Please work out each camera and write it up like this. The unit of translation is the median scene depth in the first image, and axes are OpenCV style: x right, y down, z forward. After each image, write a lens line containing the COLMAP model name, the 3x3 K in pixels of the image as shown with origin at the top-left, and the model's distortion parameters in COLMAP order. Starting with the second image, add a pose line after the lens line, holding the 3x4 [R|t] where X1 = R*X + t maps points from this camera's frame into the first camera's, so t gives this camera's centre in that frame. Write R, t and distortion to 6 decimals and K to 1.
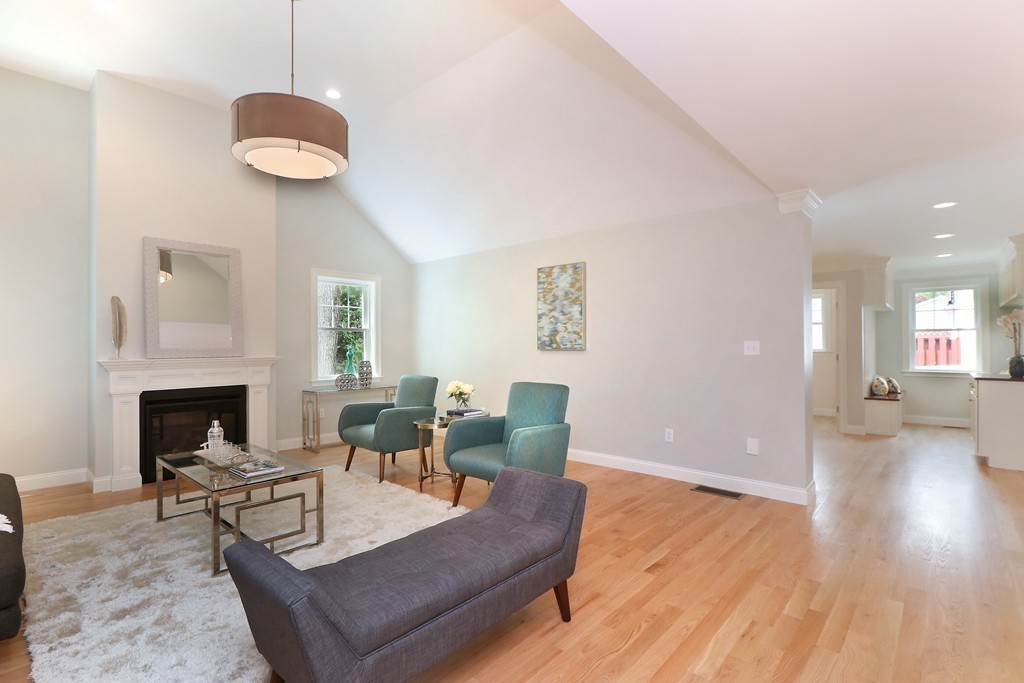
lens RADIAL K [[483.9, 0, 511.7], [0, 483.9, 344.2], [0, 0, 1]] dist [-0.010686, 0.001269]
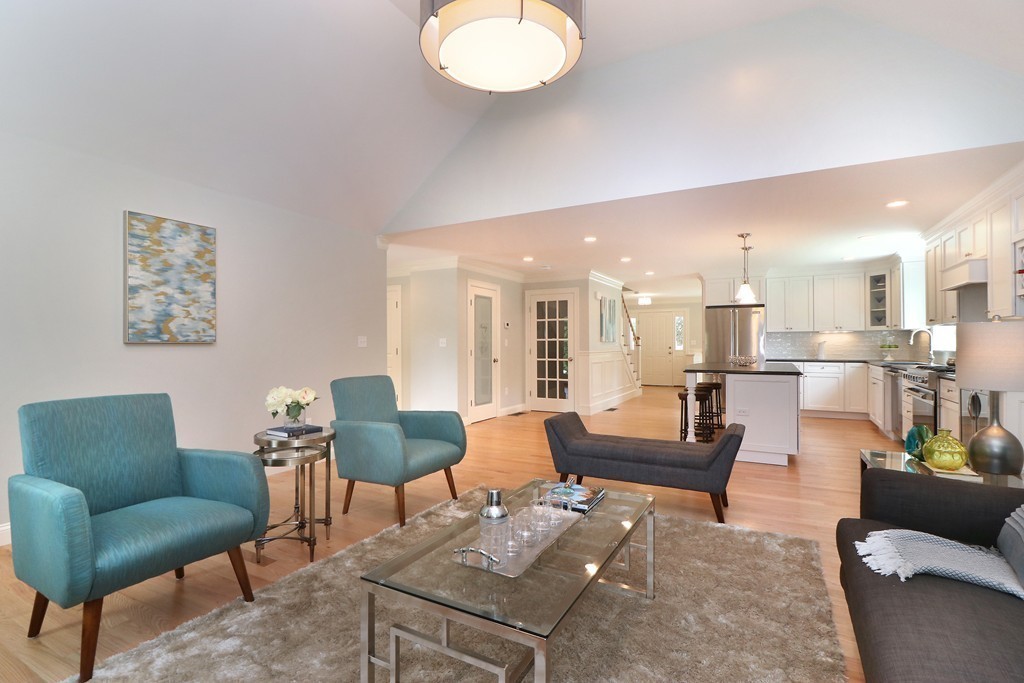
lens RADIAL K [[483.9, 0, 506.9], [0, 483.9, 342.3], [0, 0, 1]] dist [-0.010686, 0.001269]
pose [[-0.228866, 0.007970, 0.973425, -0.687291], [-0.001109, 0.999964, -0.008448, 0.015881], [-0.973457, -0.003013, -0.228849, 0.709376]]
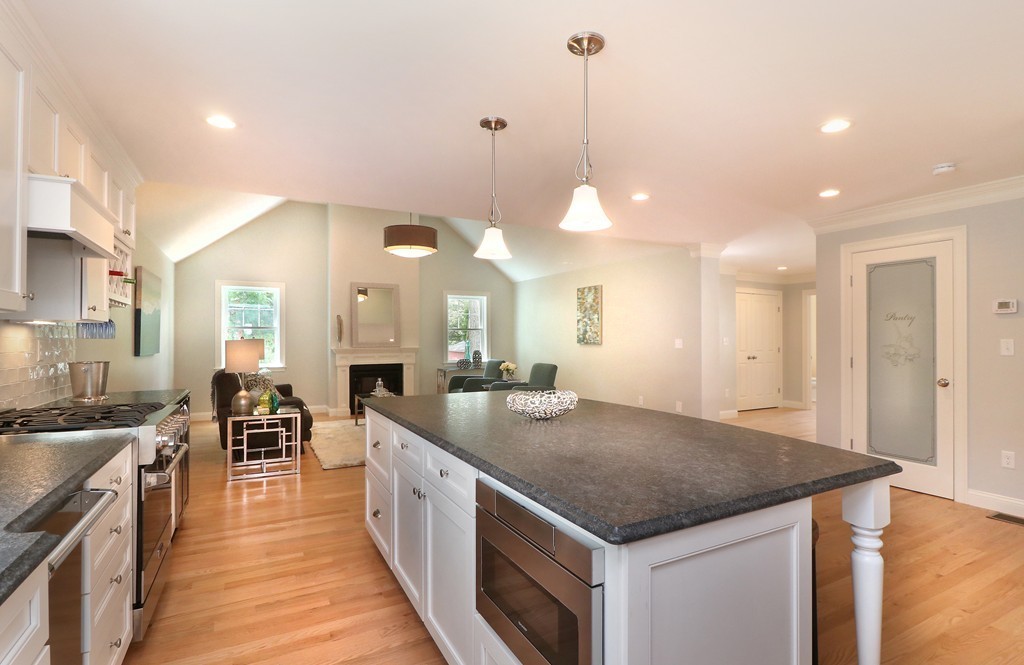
lens RADIAL K [[506.3, 0, 538.9], [0, 506.3, 337.8], [0, 0, 1]] dist [-0.004398, -0.000603]
pose [[0.951820, 0.001186, -0.306656, 0.440285], [-0.000458, 0.999997, 0.002444, -0.011186], [0.306658, -0.002185, 0.951817, -0.535362]]
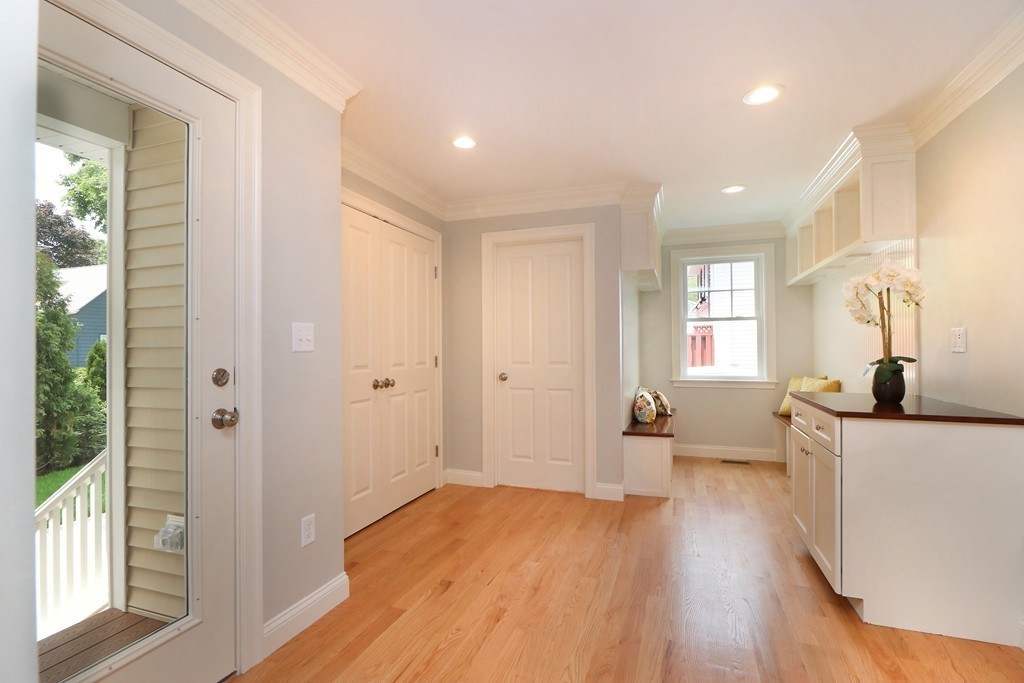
lens RADIAL K [[483.9, 0, 511.1], [0, 483.9, 339.4], [0, 0, 1]] dist [-0.010686, 0.001269]
pose [[0.925124, 0.005744, 0.379621, 0.518822], [-0.001559, 0.999935, -0.011331, 0.011060], [-0.379661, 0.009890, 0.925073, 0.686188]]
